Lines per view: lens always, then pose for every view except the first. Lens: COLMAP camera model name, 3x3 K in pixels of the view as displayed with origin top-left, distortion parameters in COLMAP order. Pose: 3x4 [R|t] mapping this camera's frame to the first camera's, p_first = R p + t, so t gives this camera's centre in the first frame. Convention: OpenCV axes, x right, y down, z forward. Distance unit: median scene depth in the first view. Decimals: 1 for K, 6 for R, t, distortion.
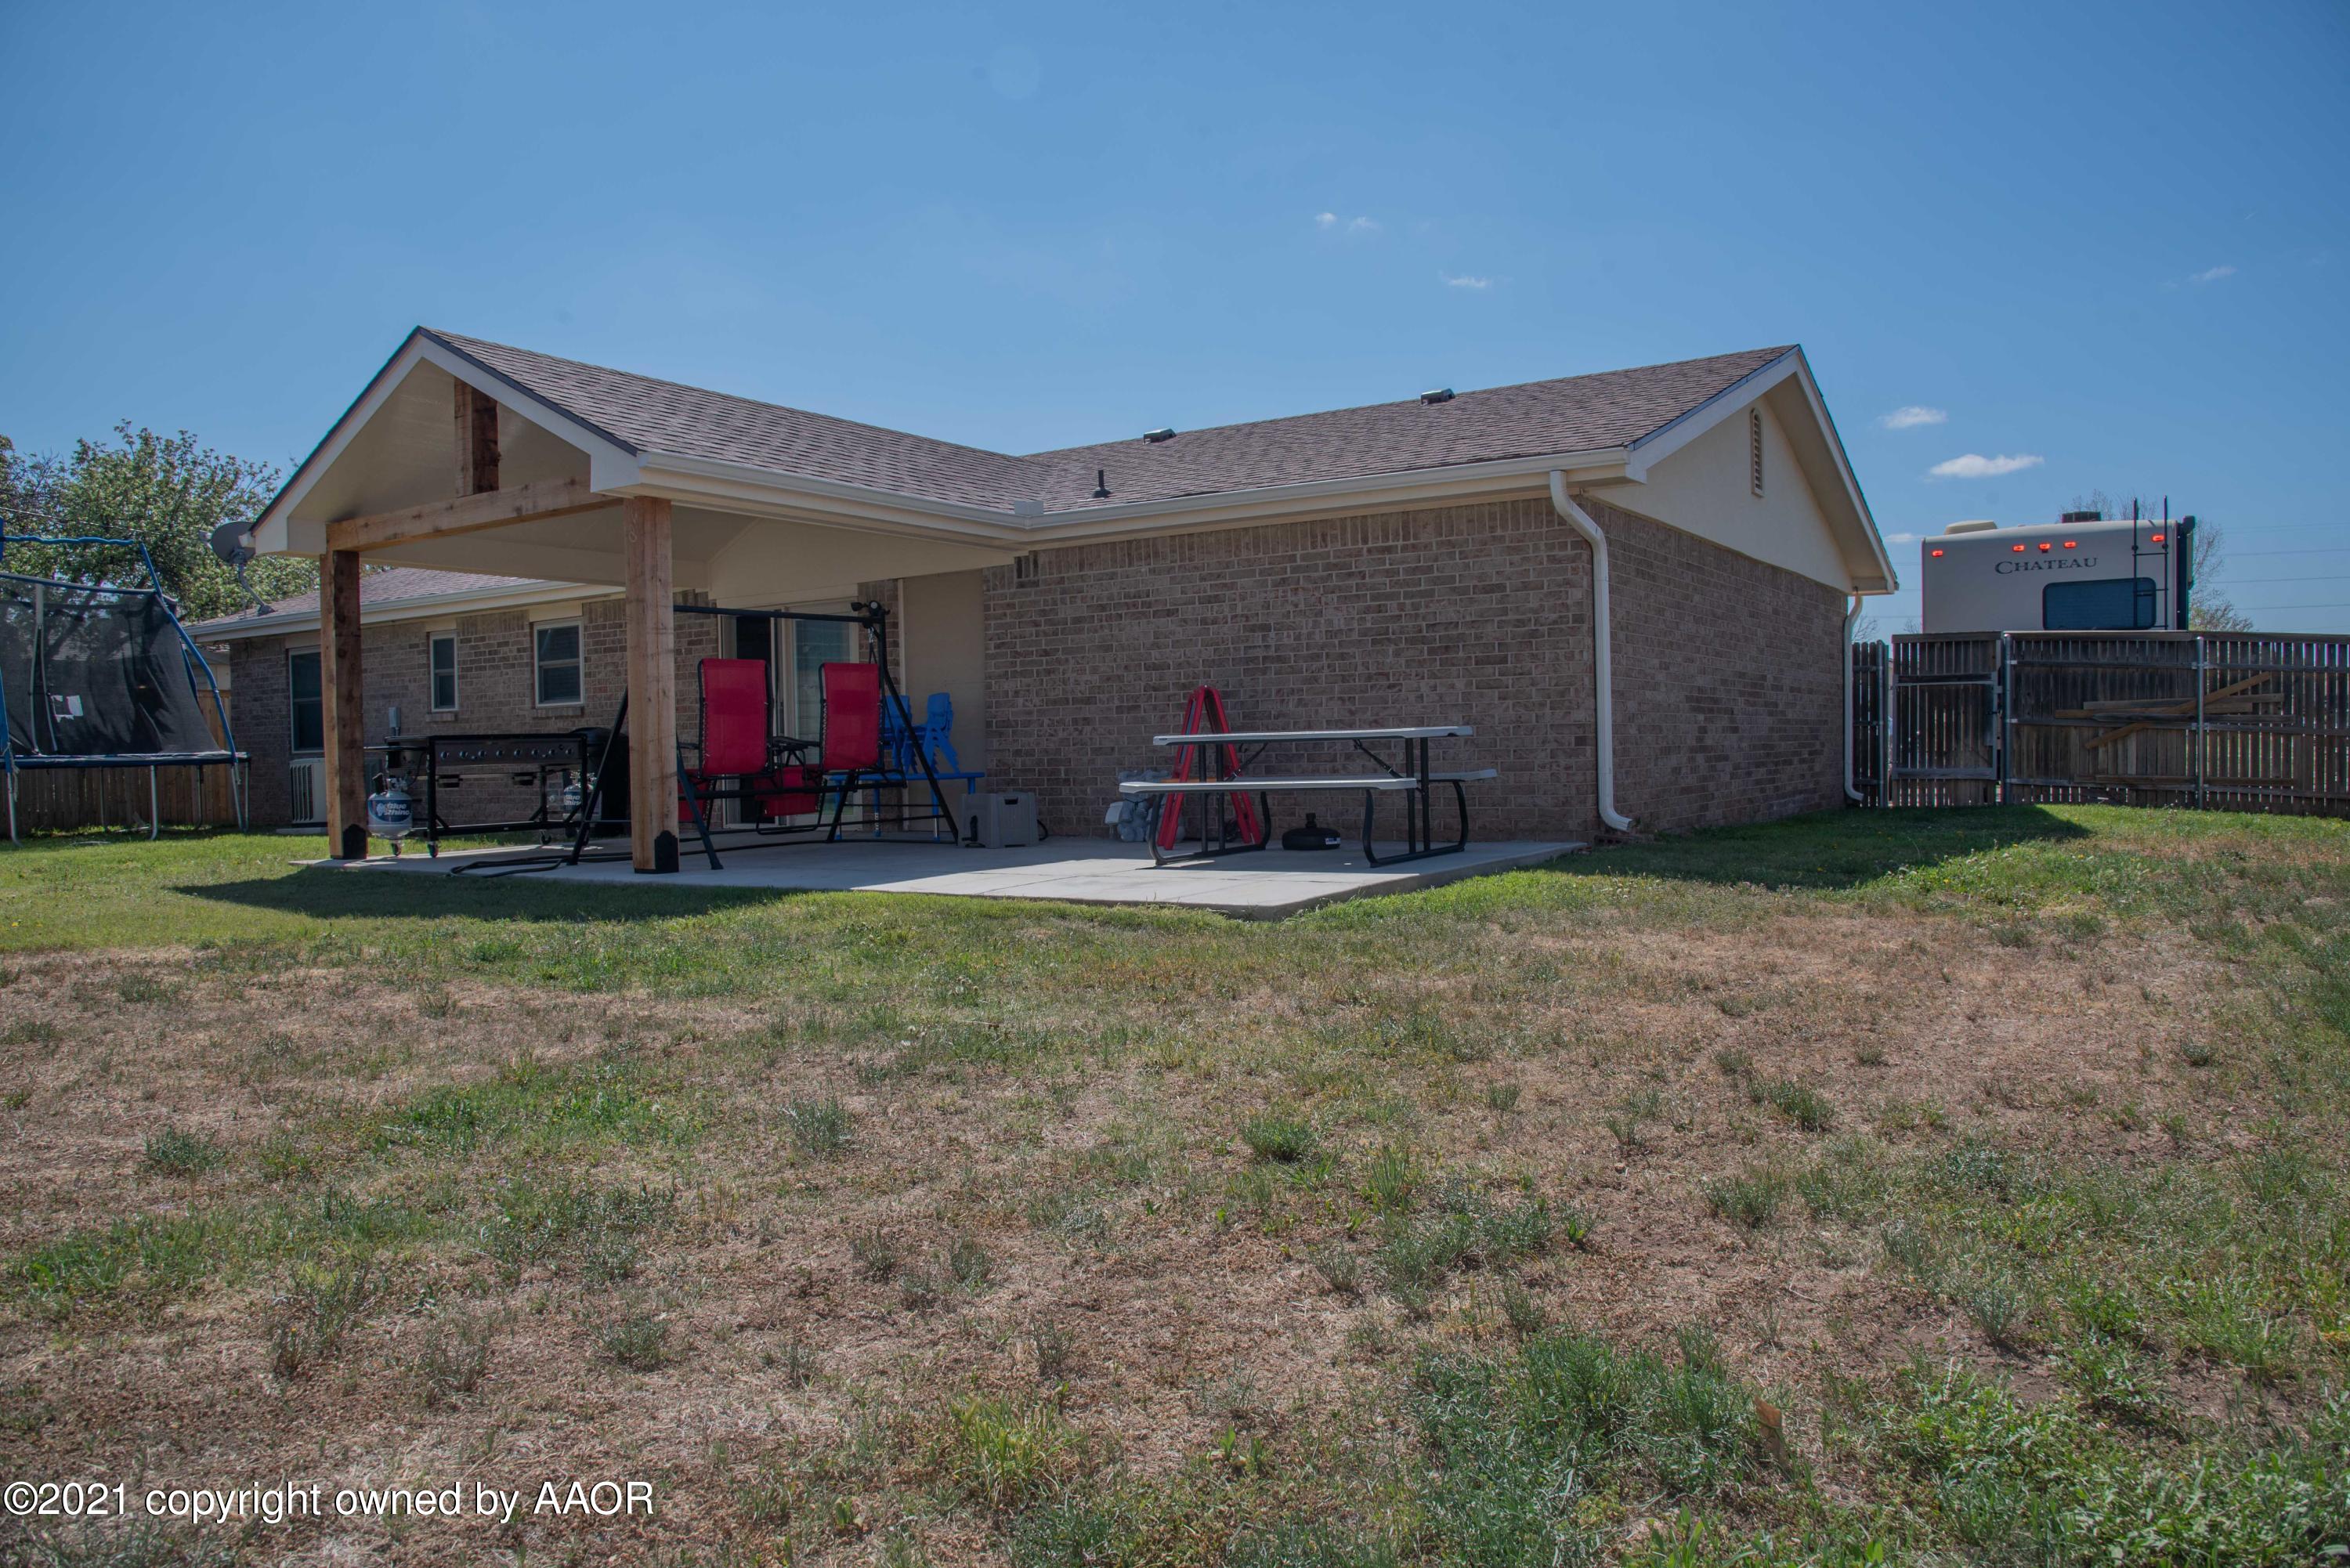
lens RADIAL K [[1606.0, 0, 1175.0], [0, 1606.0, 796.8], [0, 0, 1]] dist [-0.116577, 0.071788]
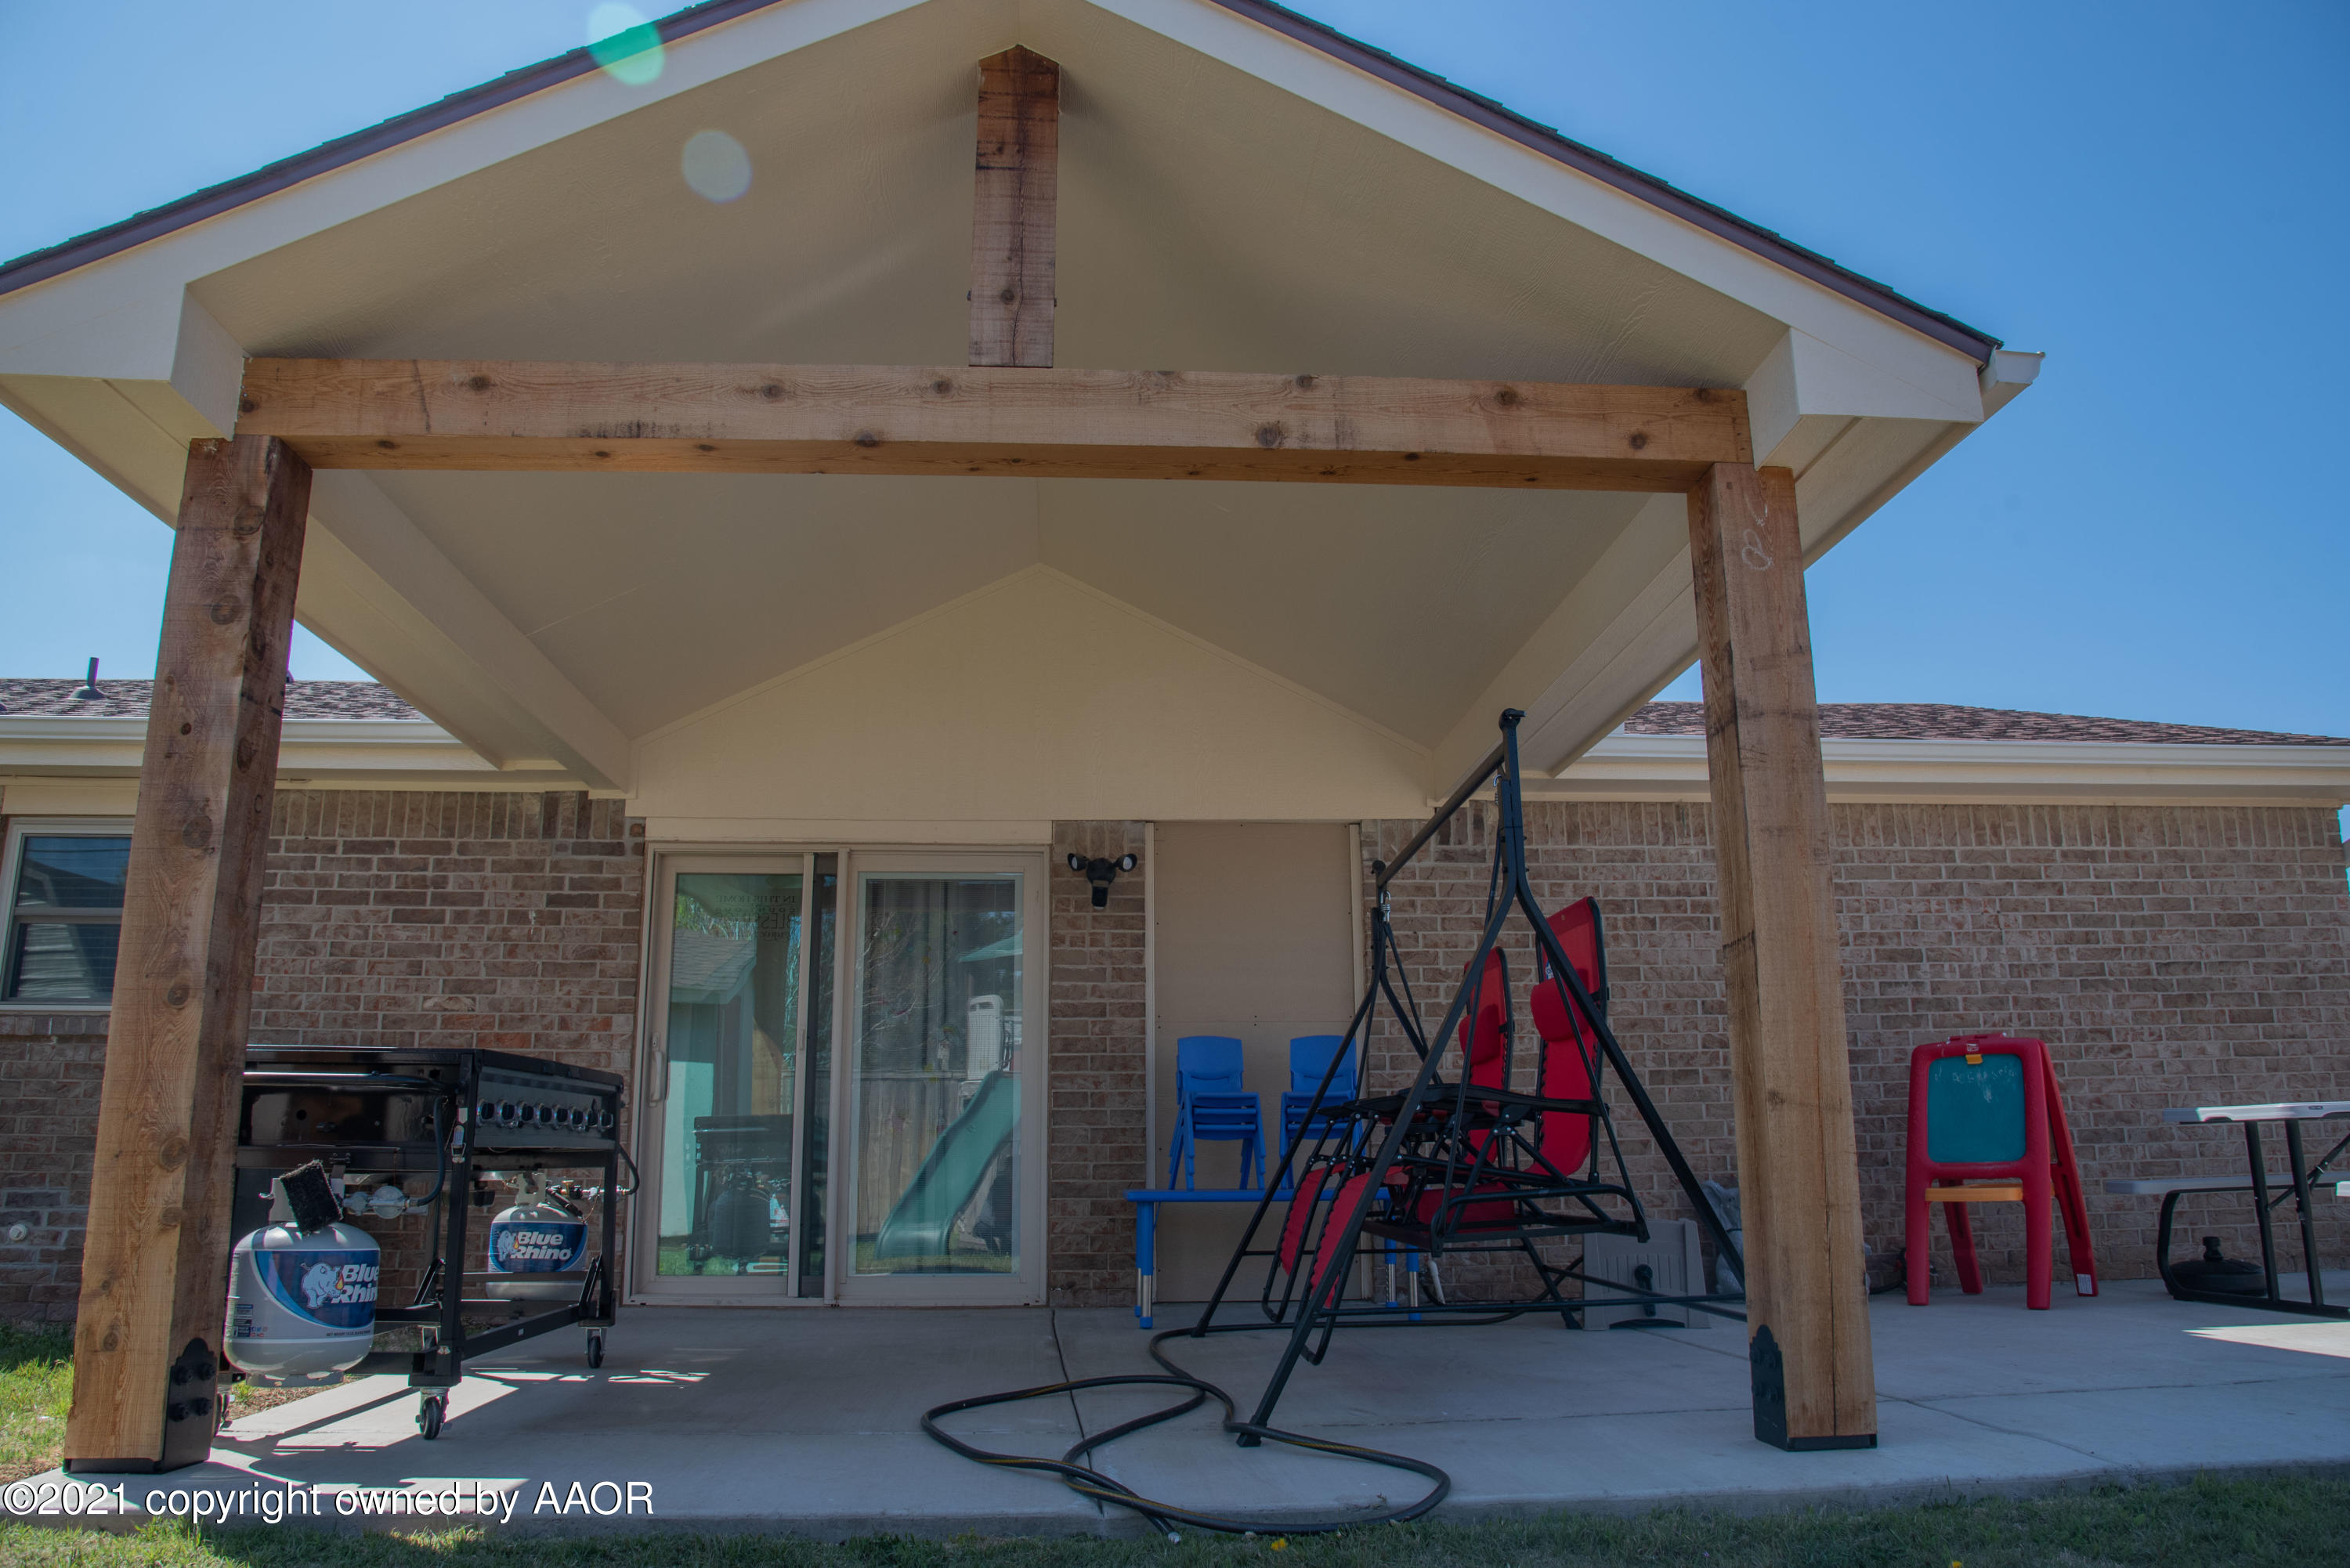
lens RADIAL K [[1606.0, 0, 1175.0], [0, 1606.0, 796.8], [0, 0, 1]] dist [-0.116577, 0.071788]
pose [[0.798314, 0.147675, 0.583855, -0.568820], [0.008619, 0.966570, -0.256259, -0.005814], [-0.602180, 0.209608, 0.770353, 0.668950]]
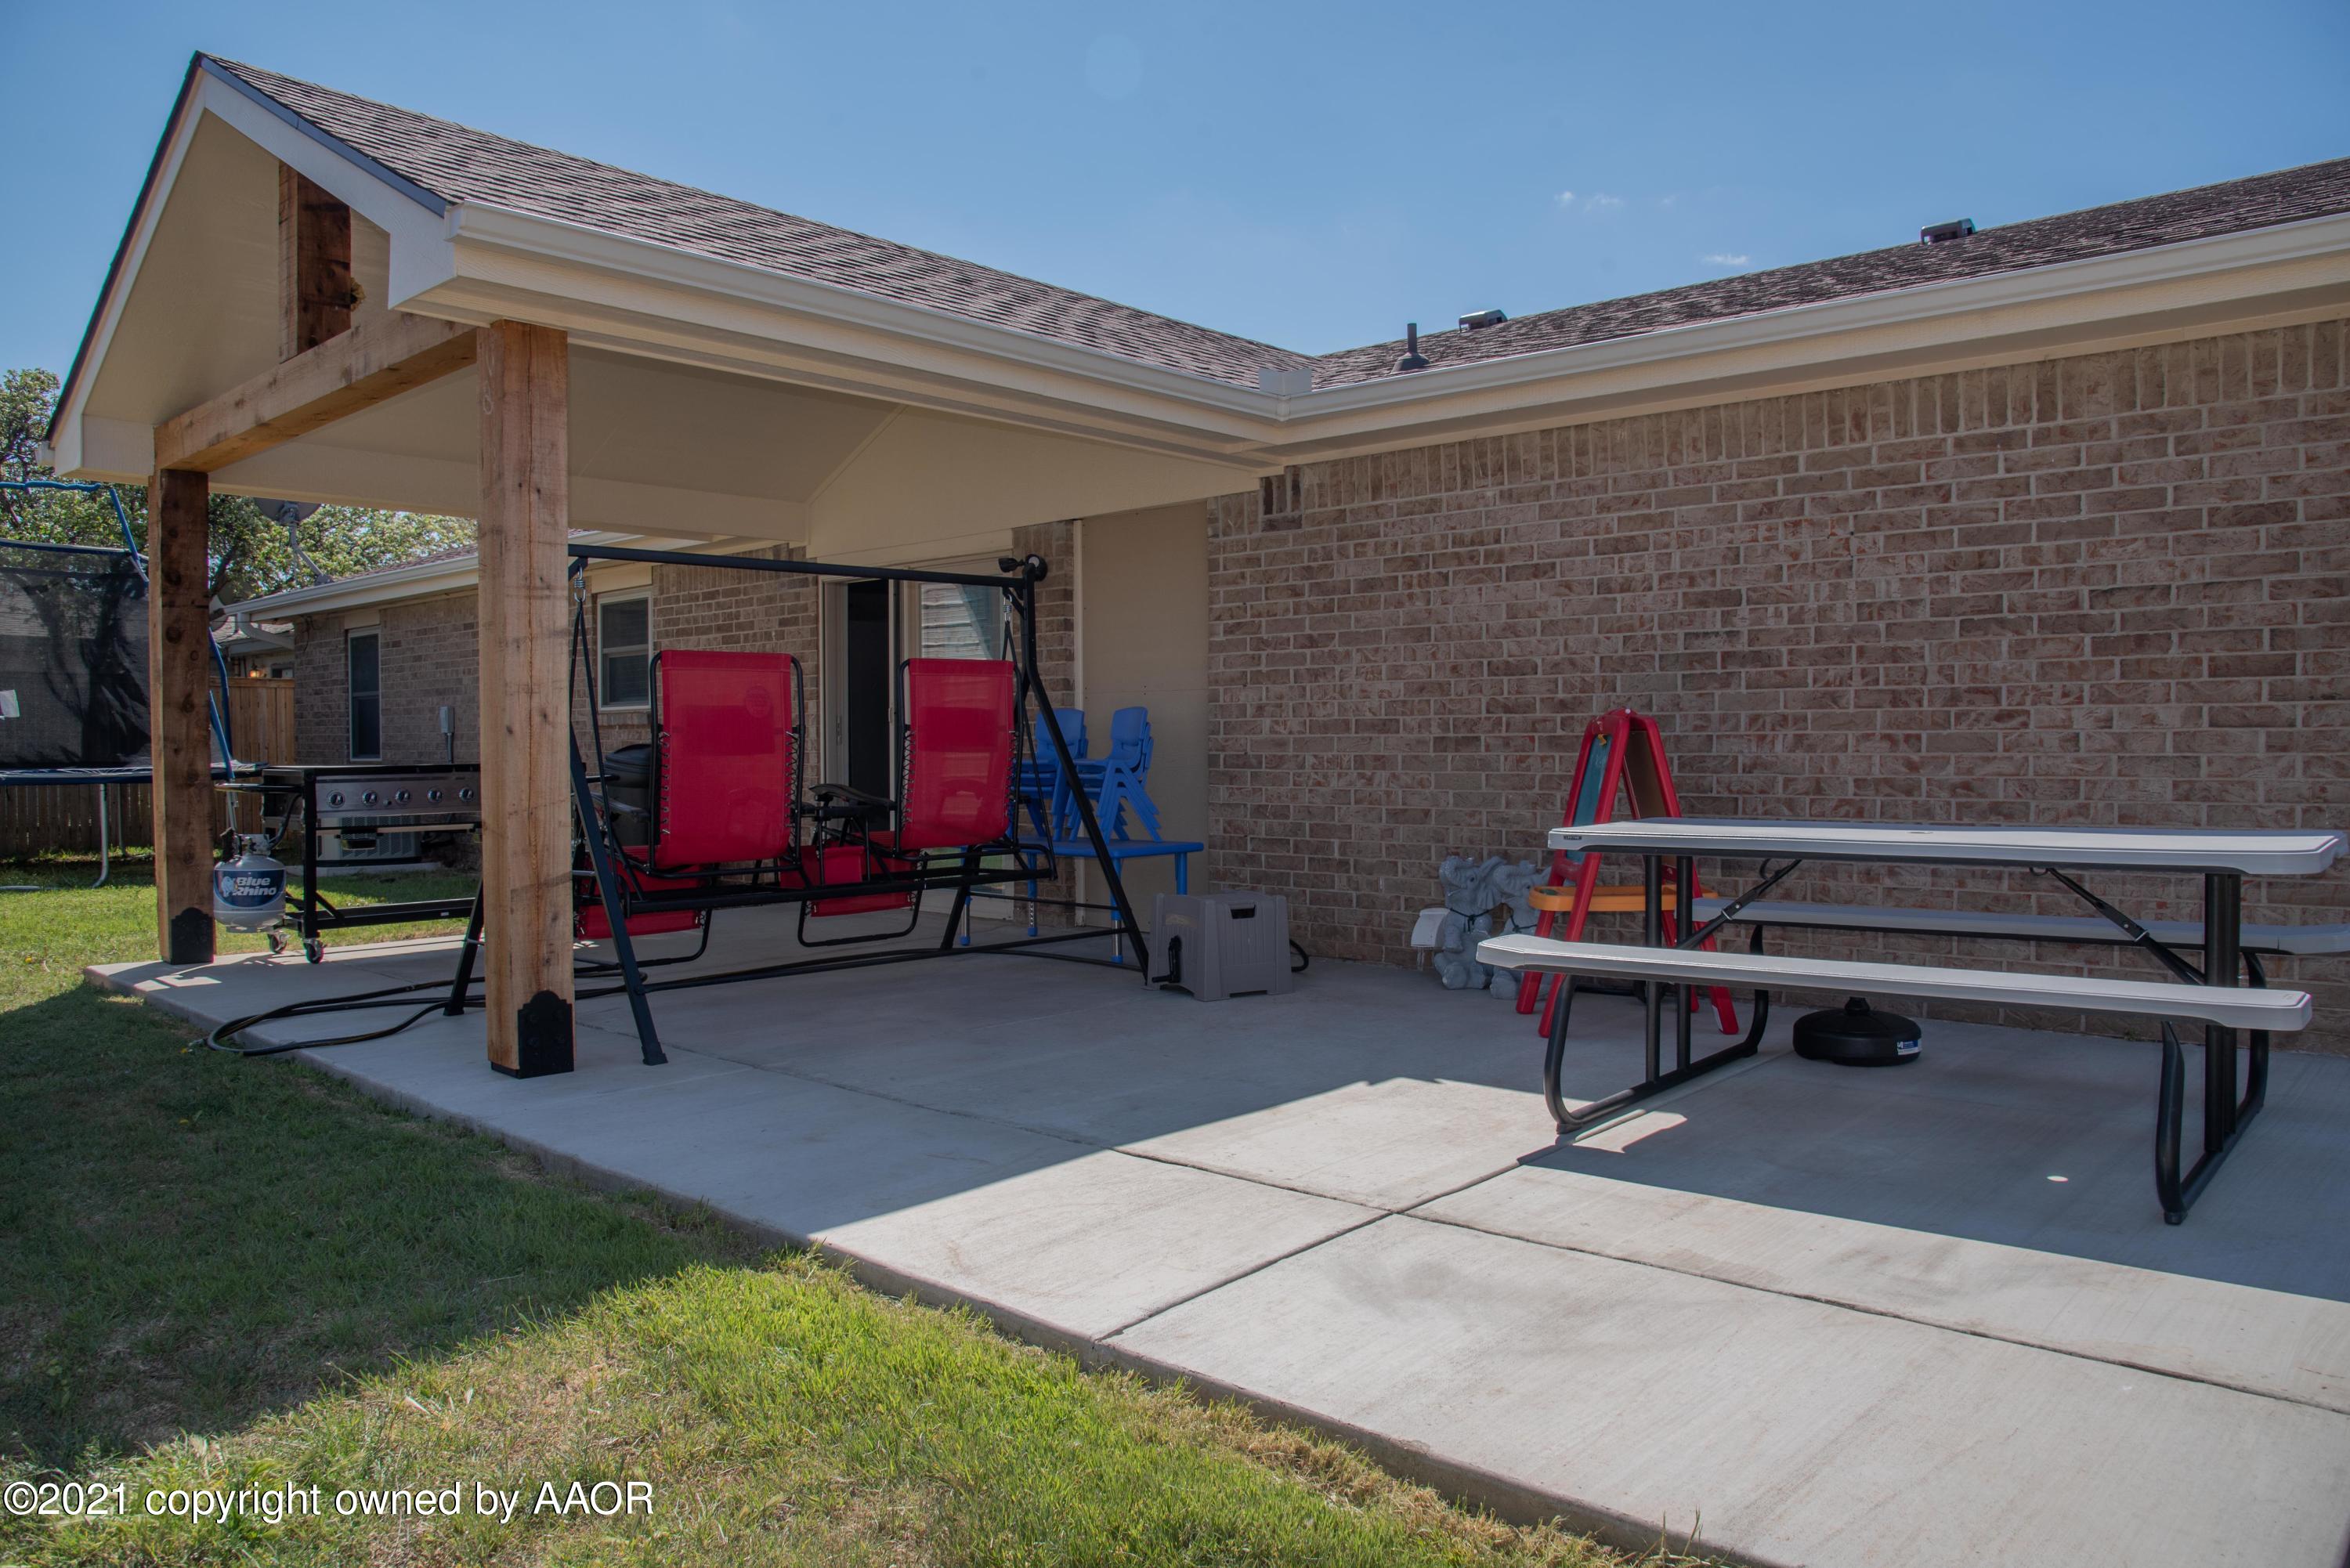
lens RADIAL K [[1606.0, 0, 1175.0], [0, 1606.0, 796.8], [0, 0, 1]] dist [-0.116577, 0.071788]
pose [[0.987003, 0.021171, -0.159300, -0.038772], [-0.020151, 0.999765, 0.008020, -0.040565], [0.159432, -0.004706, 0.987198, 0.456529]]
